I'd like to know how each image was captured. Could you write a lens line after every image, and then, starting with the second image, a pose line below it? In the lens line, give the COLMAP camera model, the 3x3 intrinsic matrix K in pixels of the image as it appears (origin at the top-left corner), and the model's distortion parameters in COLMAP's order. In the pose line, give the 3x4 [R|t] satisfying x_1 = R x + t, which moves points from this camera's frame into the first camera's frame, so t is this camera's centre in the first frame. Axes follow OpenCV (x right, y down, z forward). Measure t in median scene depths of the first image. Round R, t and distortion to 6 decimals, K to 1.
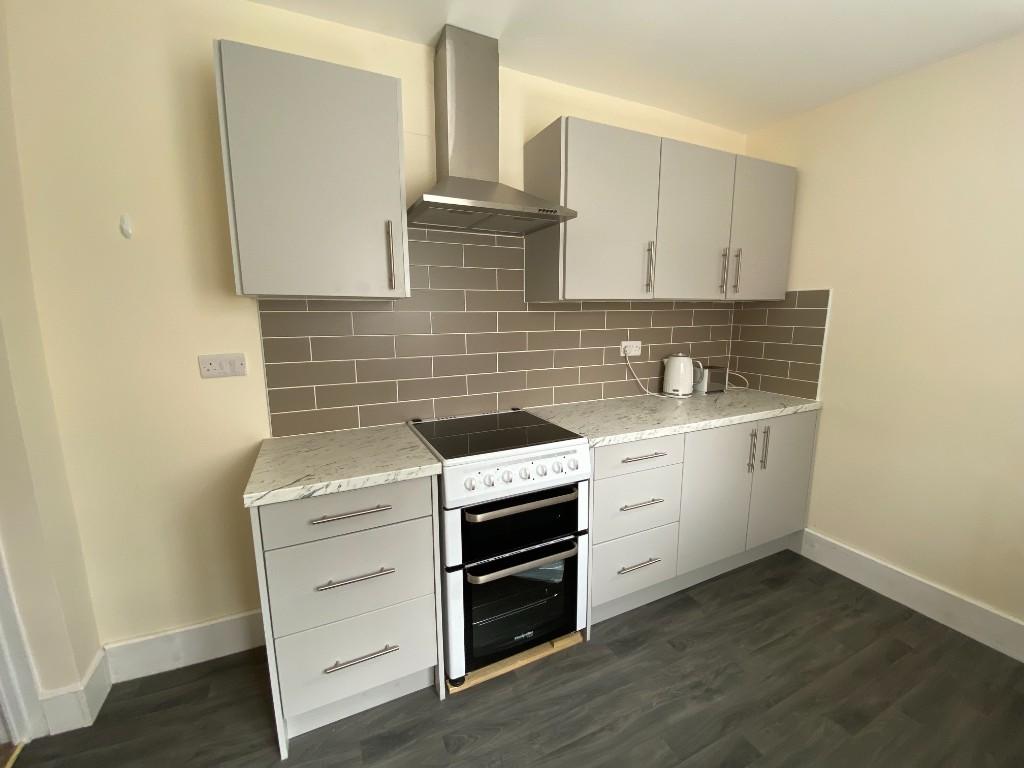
lens RADIAL K [[417.5, 0, 512.0], [0, 417.5, 384.0], [0, 0, 1]] dist [0.020677, -0.021977]
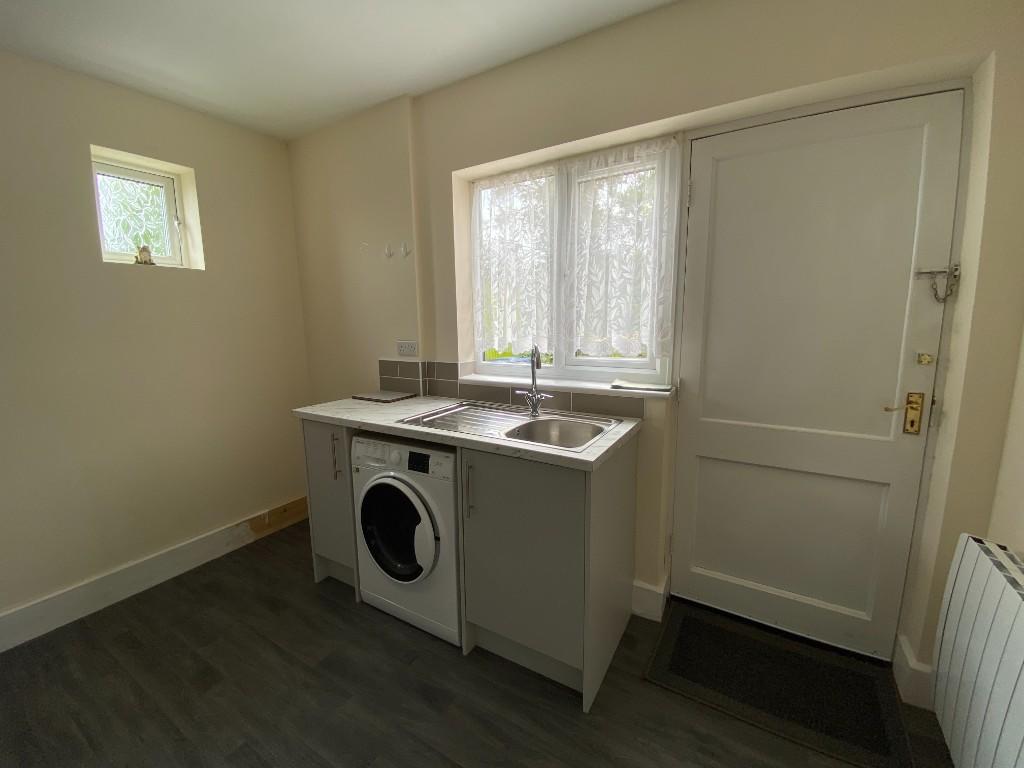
lens RADIAL K [[417.5, 0, 512.0], [0, 417.5, 384.0], [0, 0, 1]] dist [0.020677, -0.021977]
pose [[-0.558631, -0.118072, 0.820969, -0.400433], [0.156783, 0.956939, 0.244310, -0.075034], [-0.814464, 0.265193, -0.516064, 0.618287]]
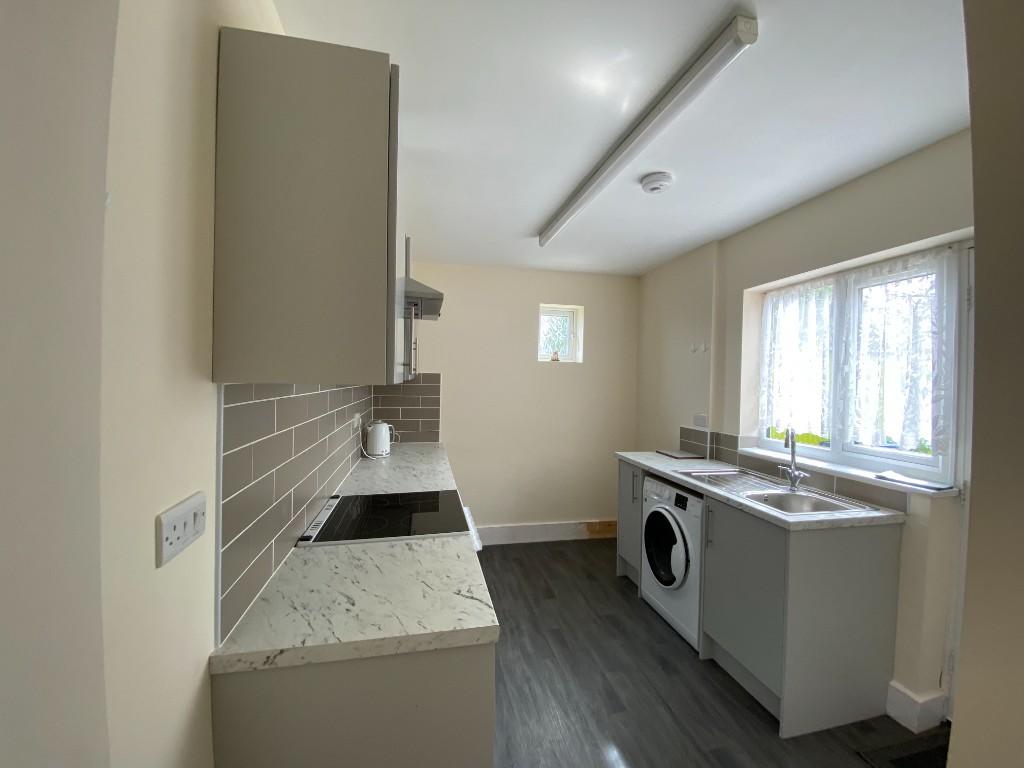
lens RADIAL K [[417.5, 0, 512.0], [0, 417.5, 384.0], [0, 0, 1]] dist [0.020677, -0.021977]
pose [[0.225335, -0.005411, 0.974266, -1.023744], [0.148211, 0.988537, -0.028789, -0.129140], [-0.962942, 0.150884, 0.223554, 0.504029]]
